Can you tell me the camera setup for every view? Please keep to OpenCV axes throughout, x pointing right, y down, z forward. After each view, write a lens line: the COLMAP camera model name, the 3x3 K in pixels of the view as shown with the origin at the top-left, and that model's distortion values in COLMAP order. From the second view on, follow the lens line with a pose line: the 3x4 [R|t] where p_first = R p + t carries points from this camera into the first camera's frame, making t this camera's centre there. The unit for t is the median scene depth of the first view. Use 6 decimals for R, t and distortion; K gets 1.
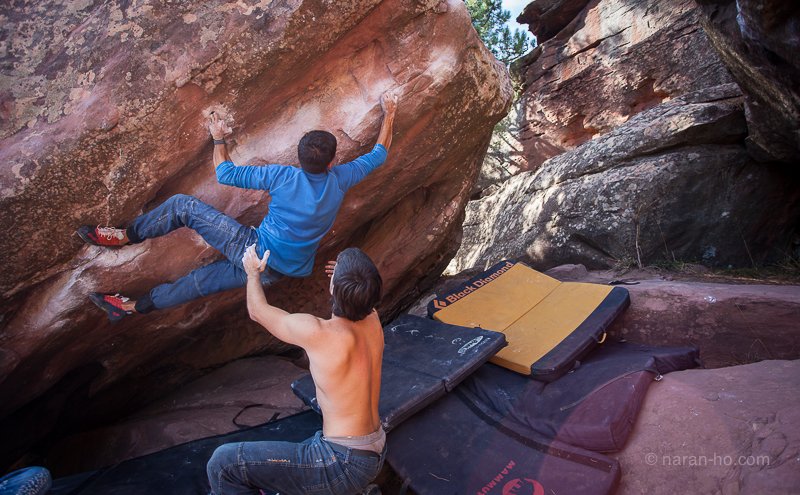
lens RADIAL K [[387.1, 0, 400.0], [0, 387.1, 247.5], [0, 0, 1]] dist [-0.072803, 0.029935]
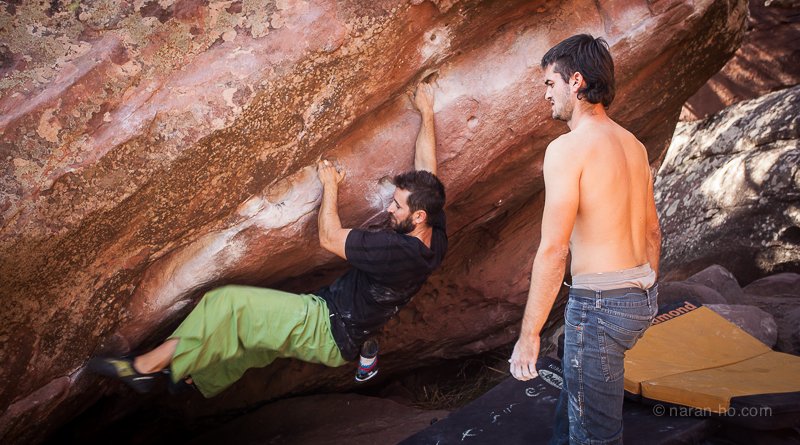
lens RADIAL K [[776.6, 0, 400.0], [0, 776.6, 222.5], [0, 0, 1]] dist [-0.003034, 0.016611]
pose [[0.996341, 0.050338, 0.069075, -0.694860], [-0.047608, 0.998040, -0.040604, 0.100080], [-0.070984, 0.037167, 0.996785, -0.607323]]
